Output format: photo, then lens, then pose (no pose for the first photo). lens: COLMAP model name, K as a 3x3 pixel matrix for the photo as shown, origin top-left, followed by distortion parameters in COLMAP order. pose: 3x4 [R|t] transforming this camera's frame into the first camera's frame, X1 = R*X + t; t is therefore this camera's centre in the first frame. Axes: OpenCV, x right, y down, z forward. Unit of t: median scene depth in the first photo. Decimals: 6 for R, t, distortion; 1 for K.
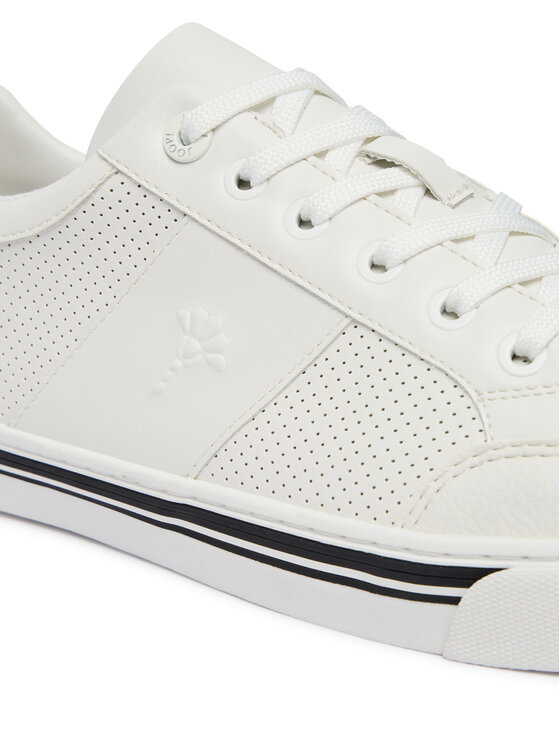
lens RADIAL K [[1564.7, 0, 279.1], [0, 1564.7, 373.1], [0, 0, 1]] dist [-0.098428, 0.000000]
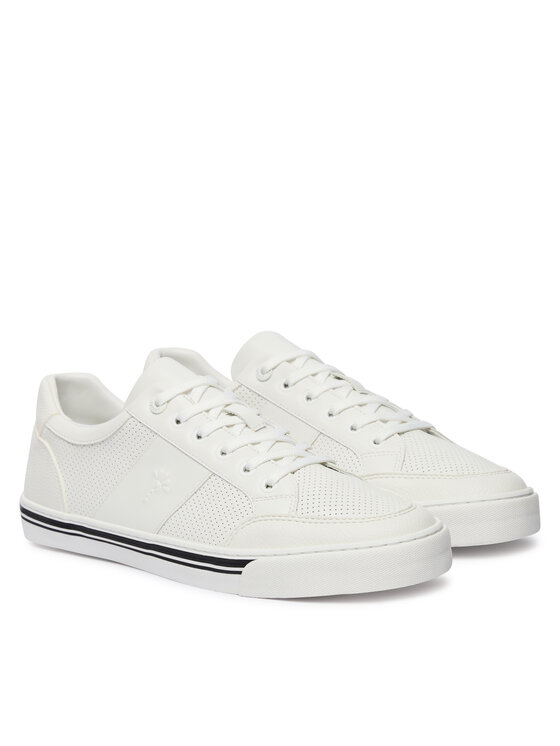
lens RADIAL K [[1899.9, 0, 280.2], [0, 1899.9, 373.3], [0, 0, 1]] dist [-0.147557, 0.000000]
pose [[0.992114, 0.001330, -0.125334, 0.555991], [-0.017836, 0.991266, -0.130668, 0.214969], [0.124065, 0.131873, 0.983472, -2.162097]]
